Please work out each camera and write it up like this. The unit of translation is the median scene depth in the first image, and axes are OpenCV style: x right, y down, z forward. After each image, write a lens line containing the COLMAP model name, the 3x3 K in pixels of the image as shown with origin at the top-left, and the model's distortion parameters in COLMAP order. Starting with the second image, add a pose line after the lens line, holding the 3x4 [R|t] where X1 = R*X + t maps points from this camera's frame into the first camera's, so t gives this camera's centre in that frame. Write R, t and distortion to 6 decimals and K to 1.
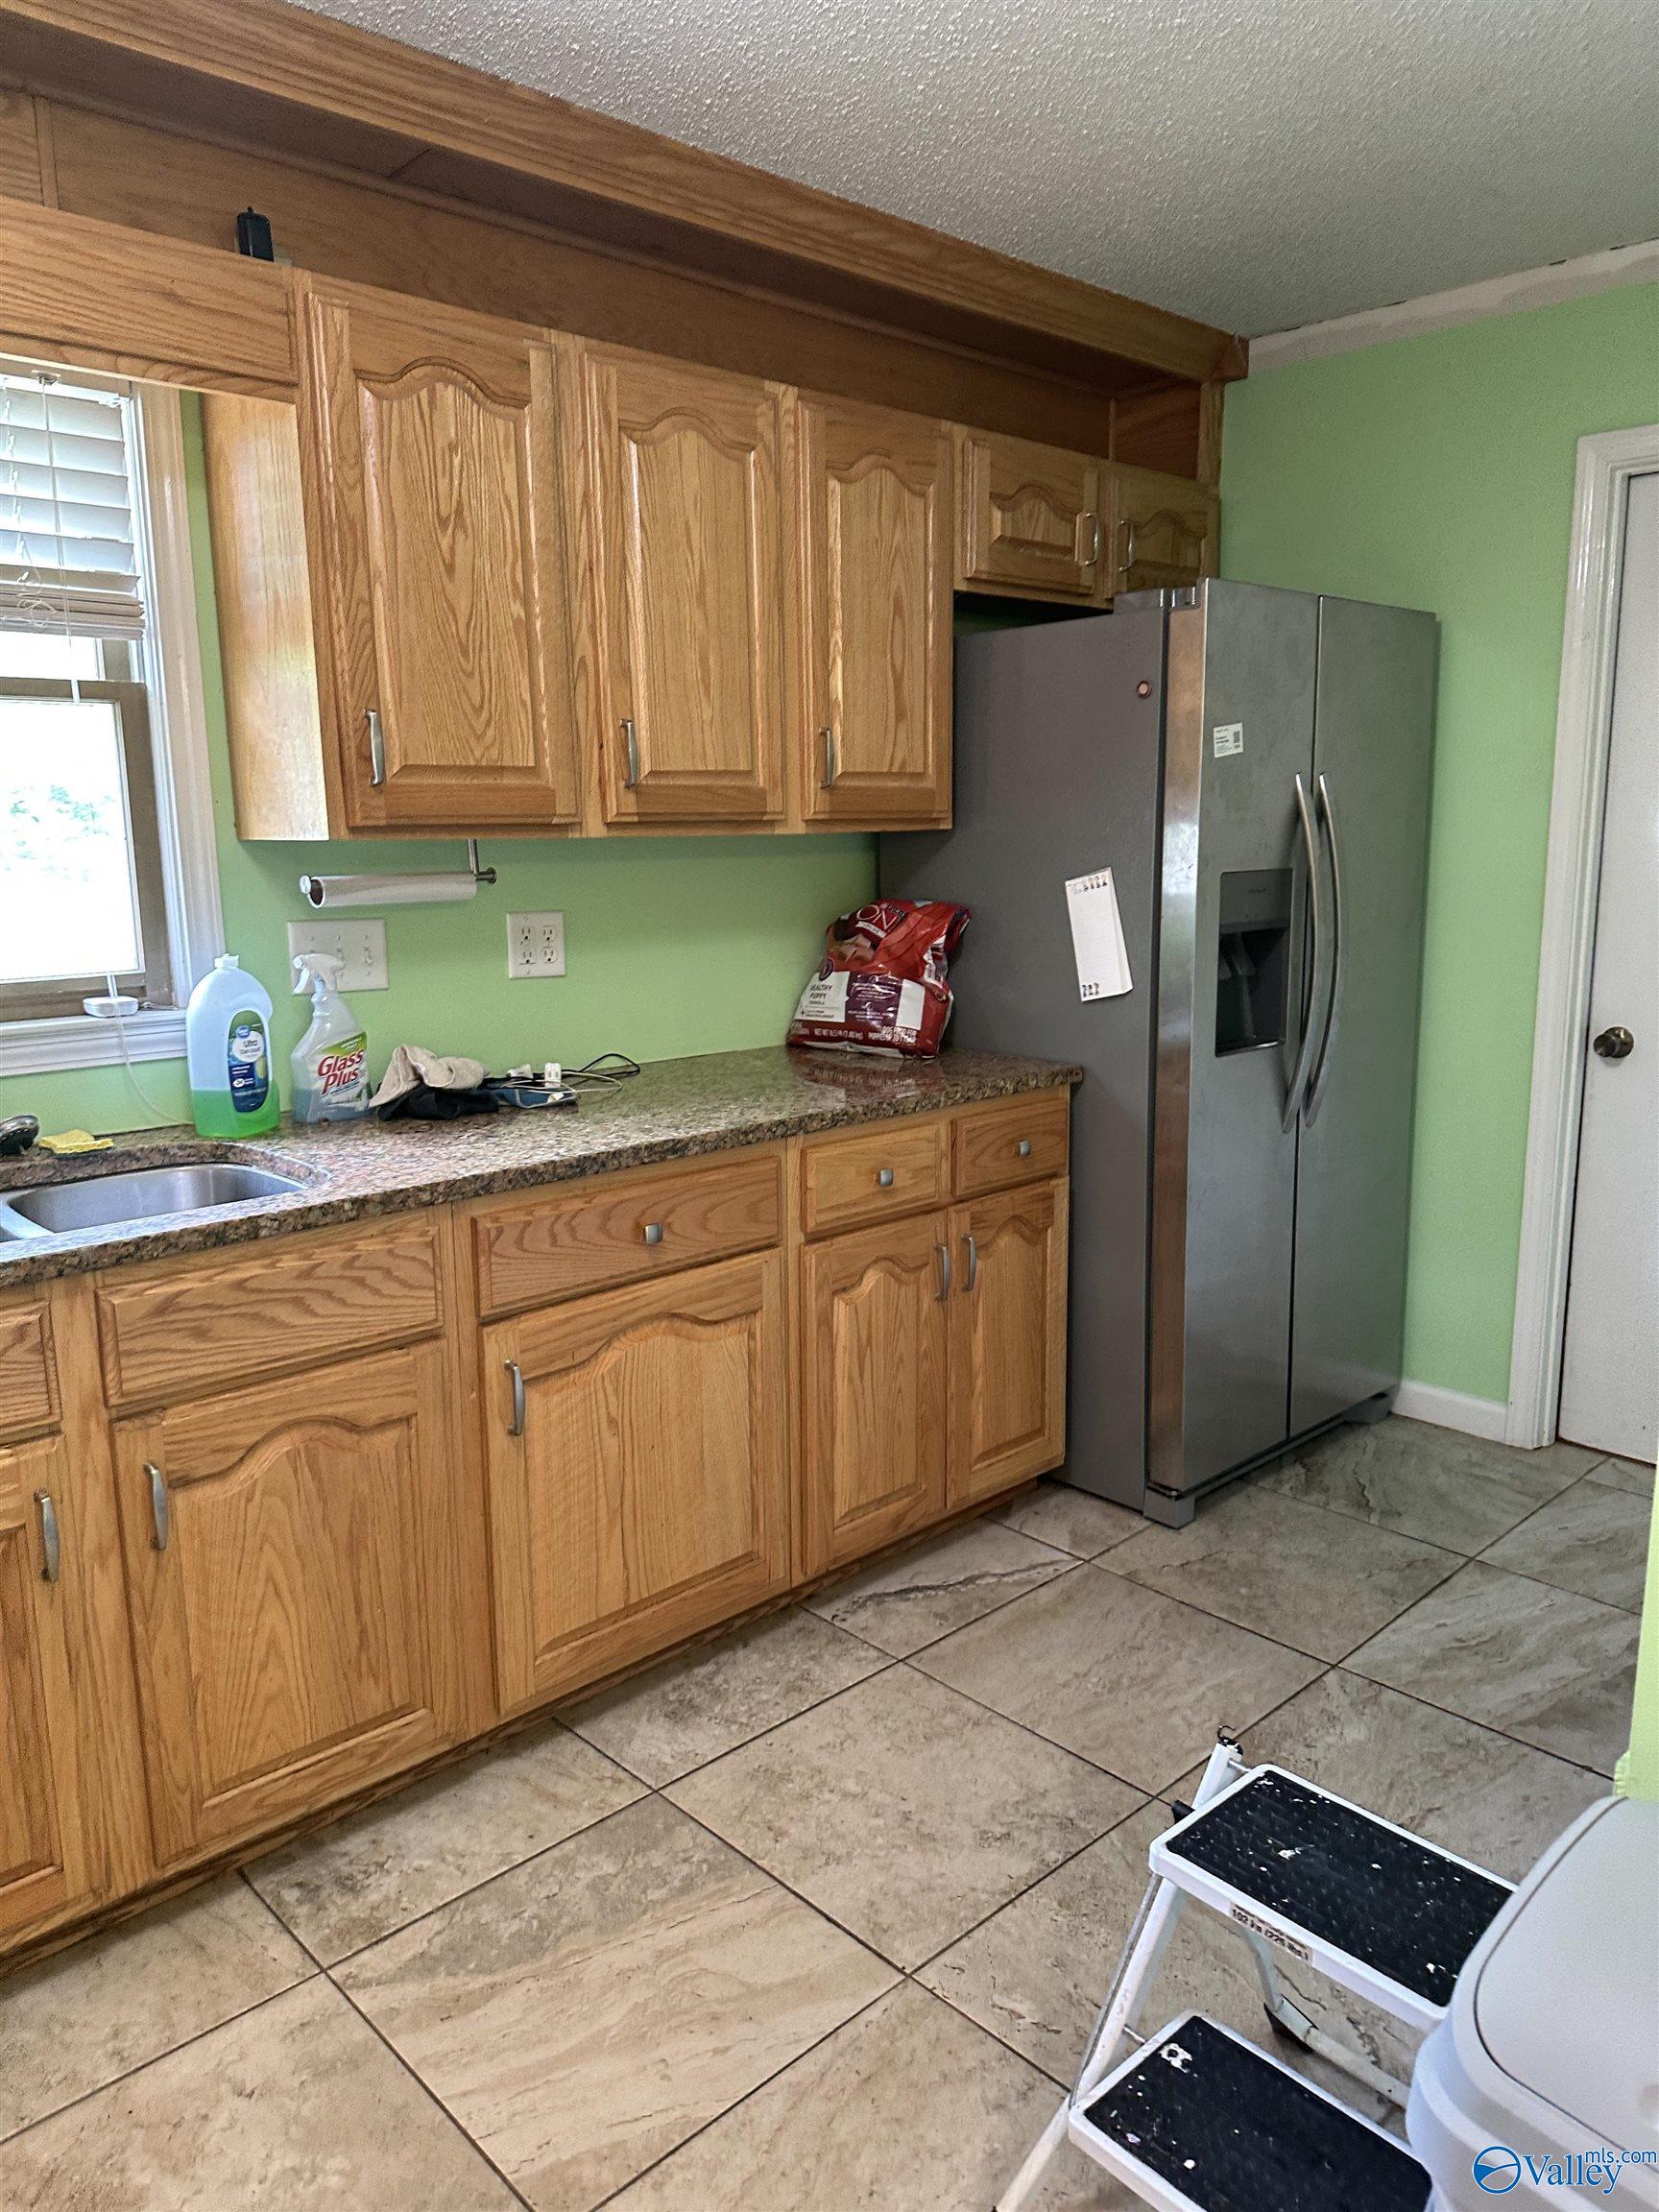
lens RADIAL K [[1534.3, 0, 833.8], [0, 1534.3, 1117.2], [0, 0, 1]] dist [0.127007, -0.233205]
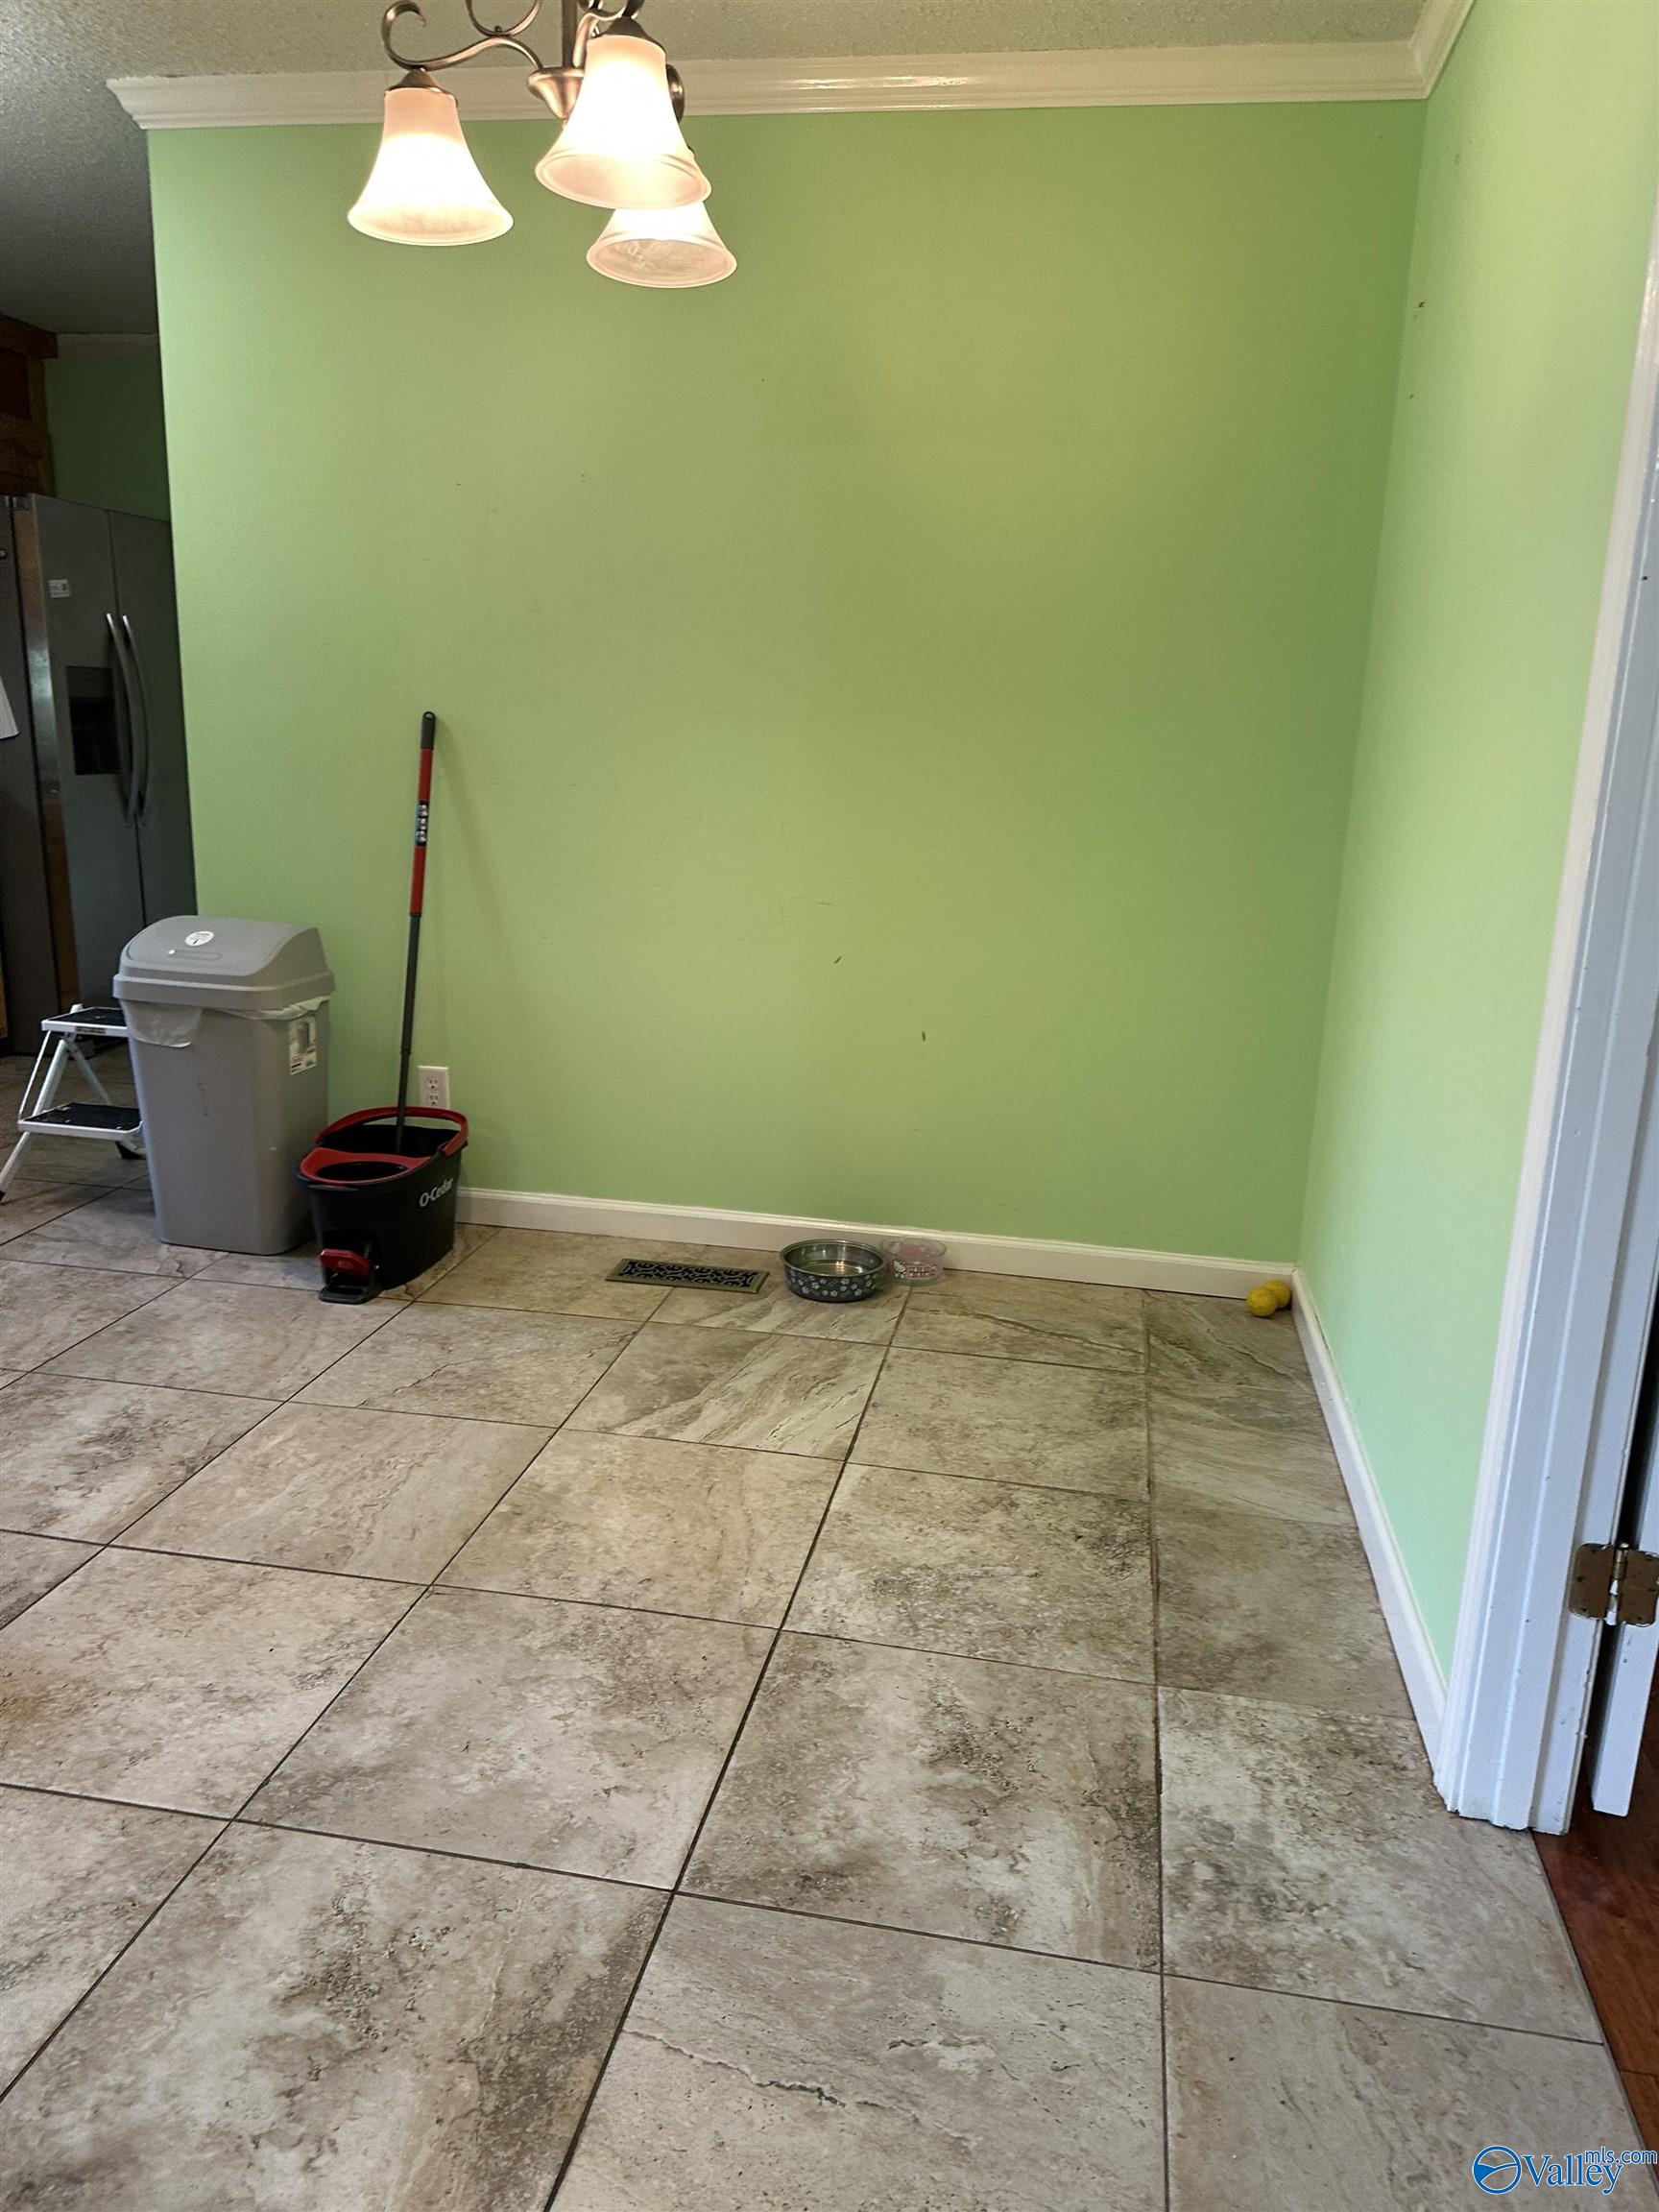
lens RADIAL K [[1594.9, 0, 841.2], [0, 1594.9, 1107.9], [0, 0, 1]] dist [0.038743, -0.029299]
pose [[0.809230, -0.102799, 0.578429, -0.168308], [0.070899, 0.994464, 0.077549, 0.305677], [-0.583199, -0.021745, 0.812038, -1.171189]]
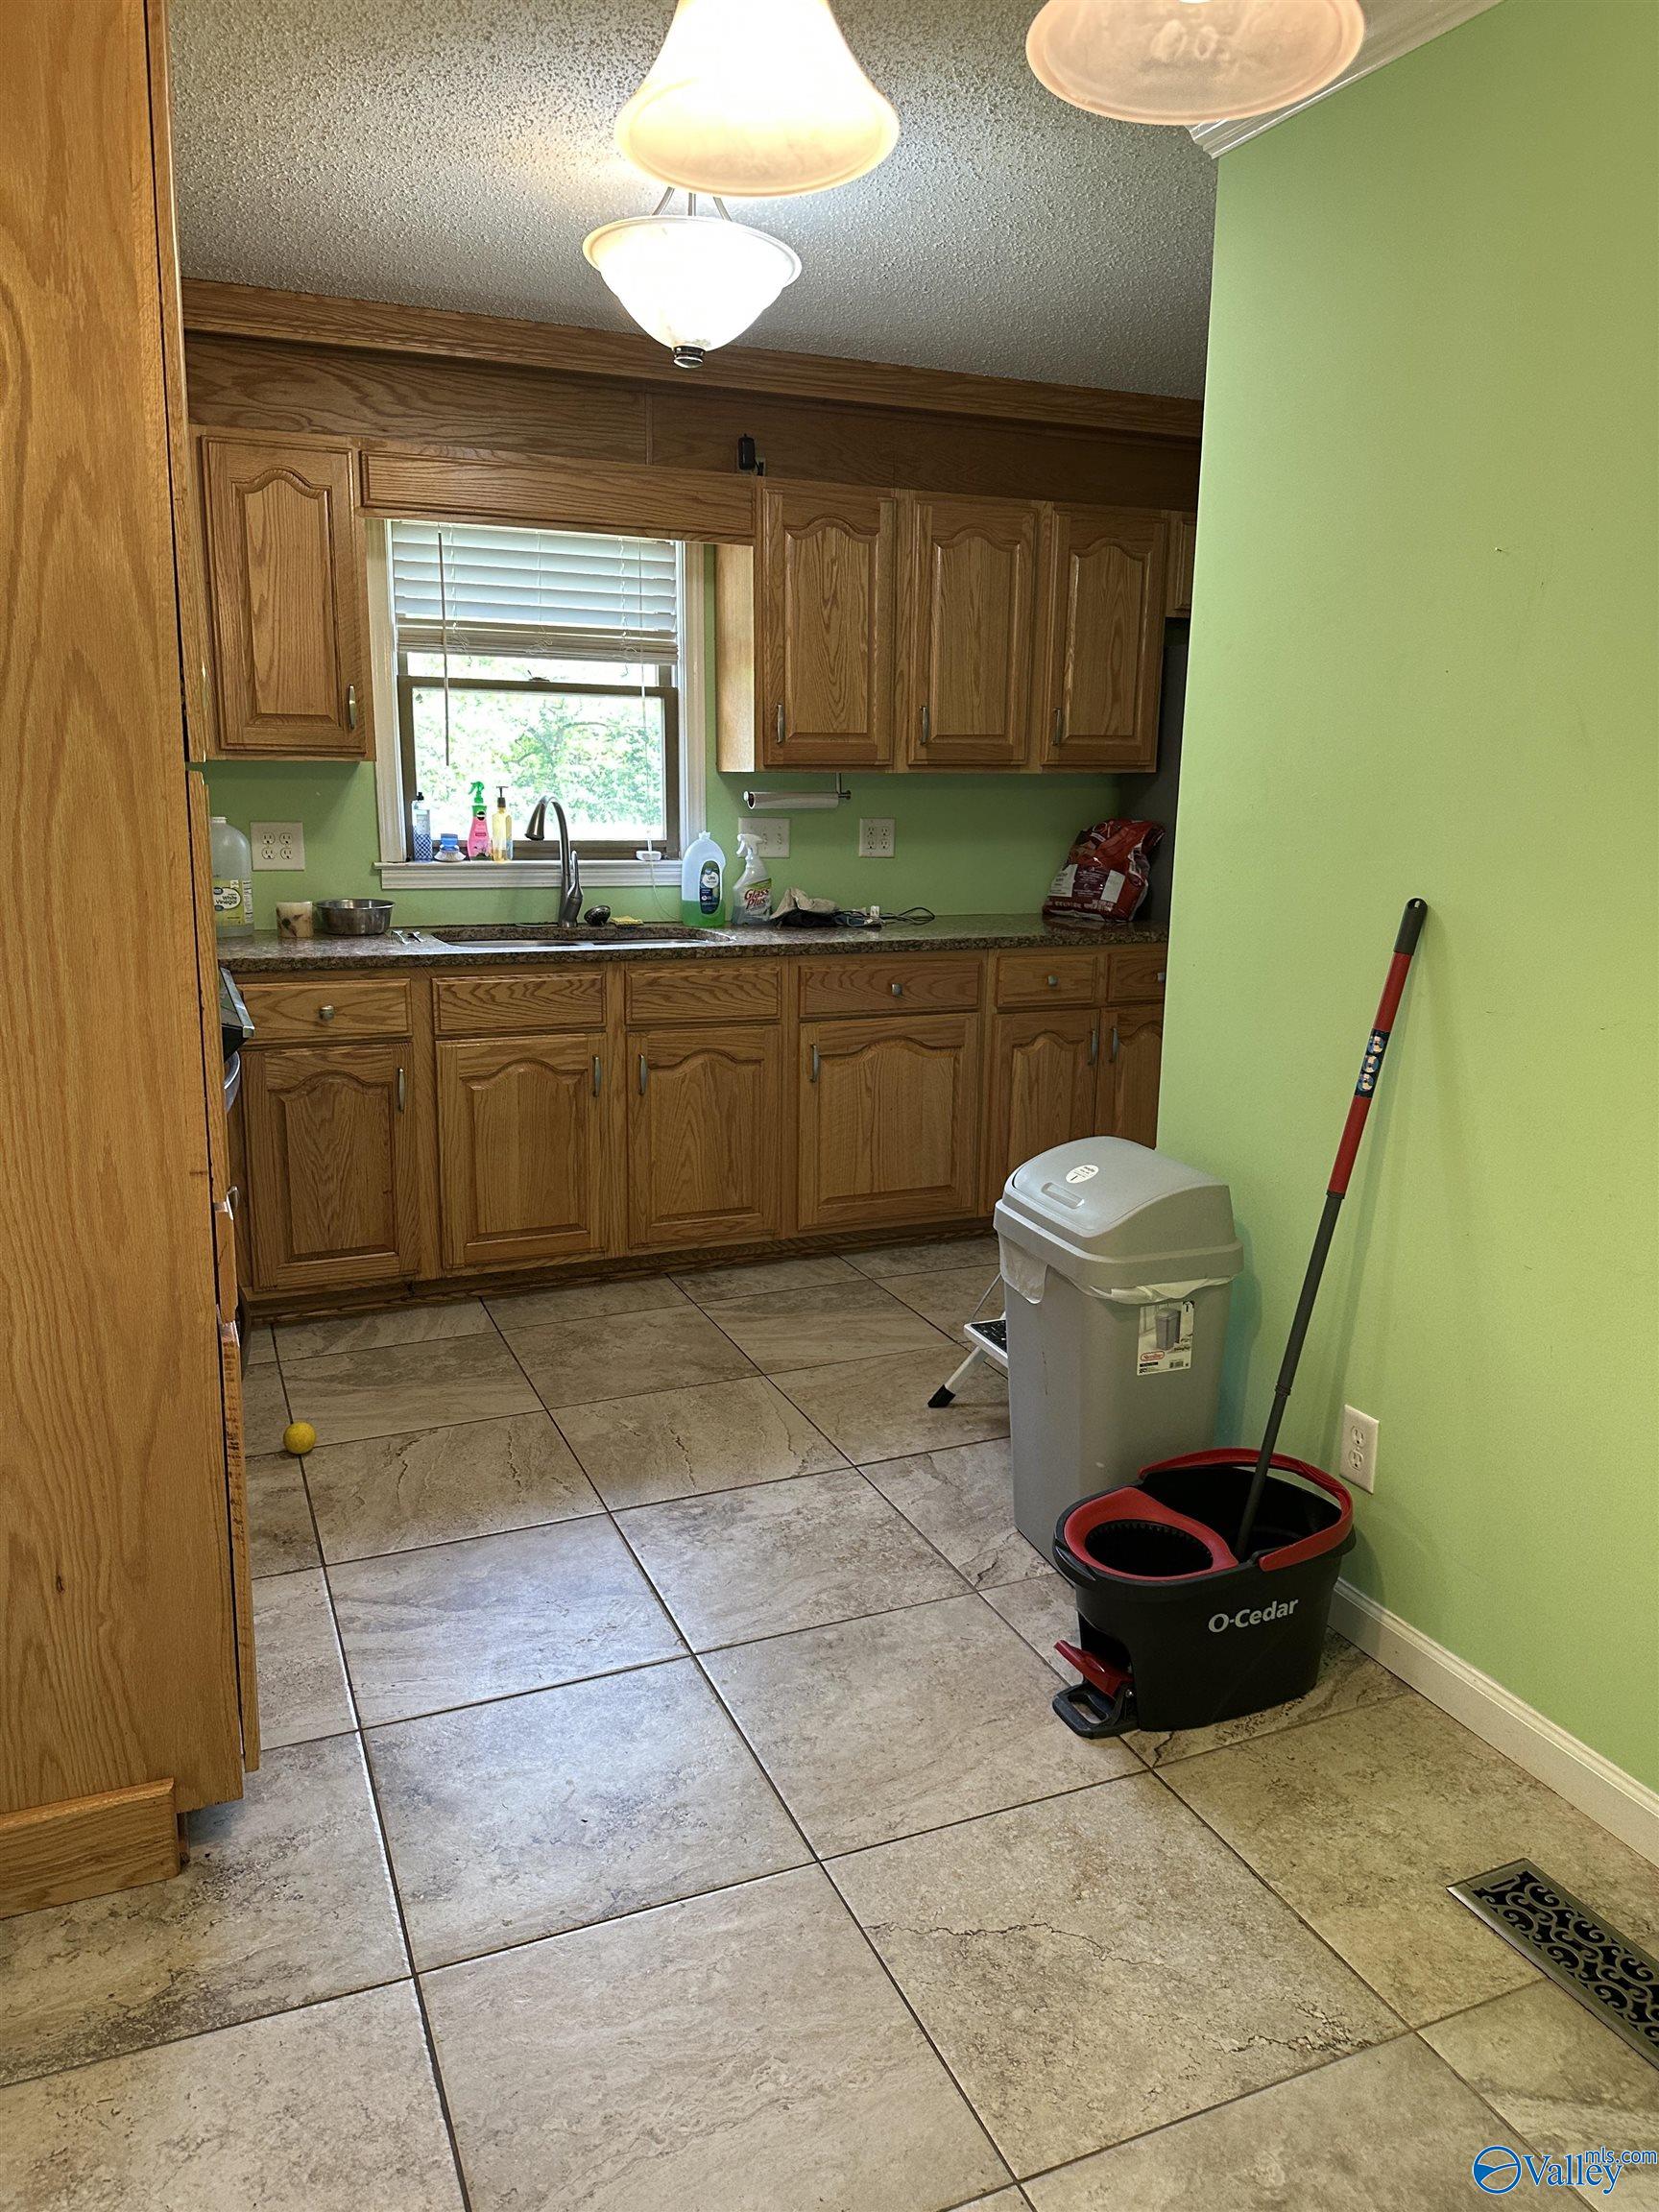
lens RADIAL K [[1541.4, 0, 812.3], [0, 1541.4, 1112.4], [0, 0, 1]] dist [0.165558, -0.320314]
pose [[0.934727, 0.096099, -0.342127, 0.419413], [-0.087706, 0.995345, 0.039959, 0.151535], [0.344374, -0.007344, 0.938804, -0.747583]]
